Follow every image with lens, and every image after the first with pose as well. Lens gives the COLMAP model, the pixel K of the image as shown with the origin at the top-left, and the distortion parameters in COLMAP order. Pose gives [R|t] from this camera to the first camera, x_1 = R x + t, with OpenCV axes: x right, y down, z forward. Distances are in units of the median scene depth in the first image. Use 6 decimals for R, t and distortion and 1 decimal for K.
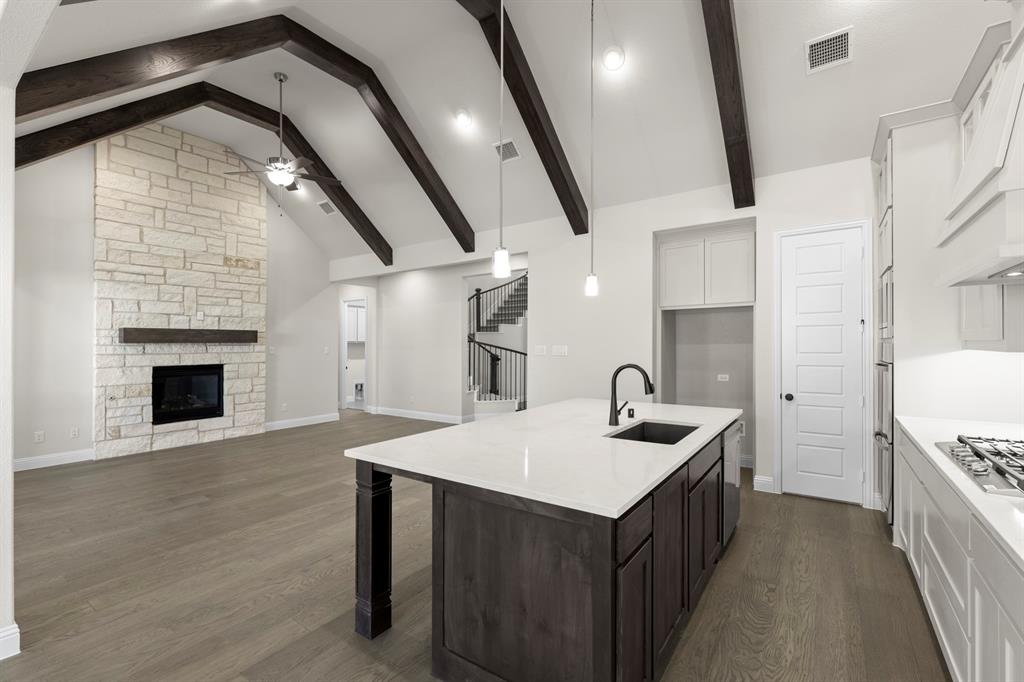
lens RADIAL K [[456.6, 0, 518.5], [0, 456.6, 334.8], [0, 0, 1]] dist [-0.002100, 0.000390]
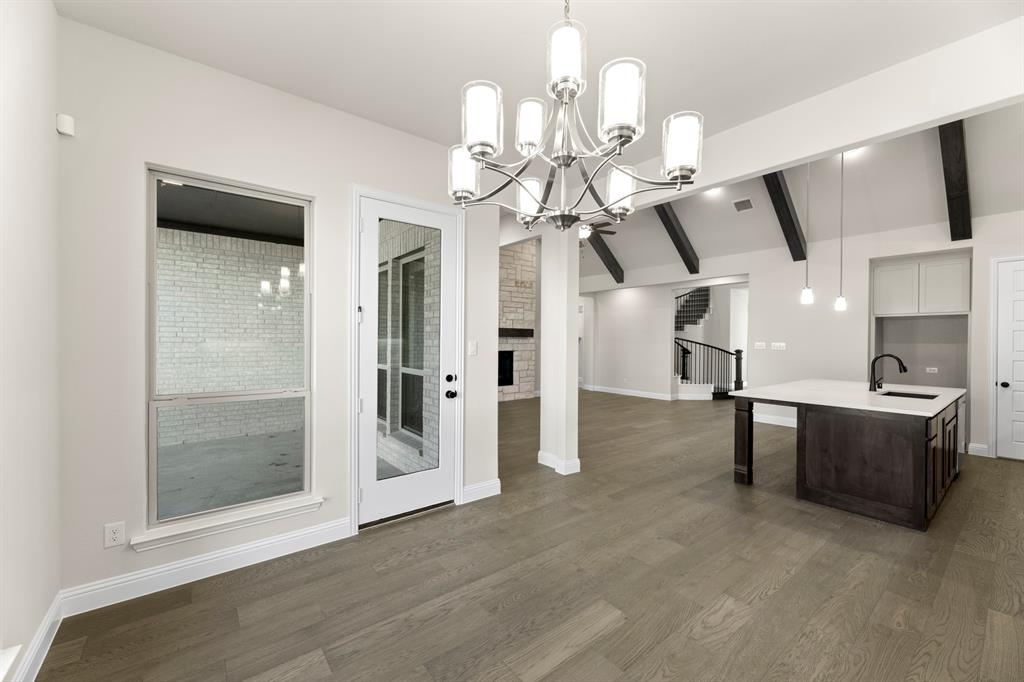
lens RADIAL K [[420.0, 0, 505.8], [0, 420.0, 332.6], [0, 0, 1]] dist [0.004233, 0.000748]
pose [[0.956506, 0.009969, -0.291543, -0.278917], [-0.008991, 0.999949, 0.004694, -0.003961], [0.291575, -0.001869, 0.956546, -0.380689]]
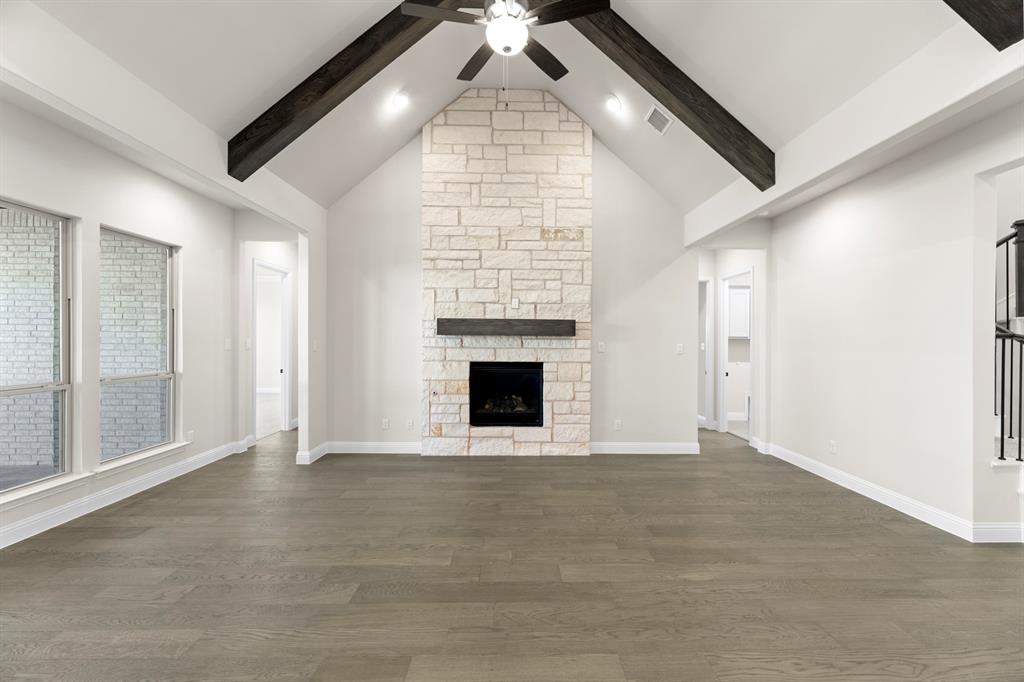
lens RADIAL K [[420.0, 0, 516.5], [0, 420.0, 336.3], [0, 0, 1]] dist [0.004233, 0.000748]
pose [[0.595929, 0.003312, -0.803030, -0.079862], [0.003424, 0.999972, 0.006665, 0.013800], [0.803030, -0.006721, 0.595901, 0.553606]]
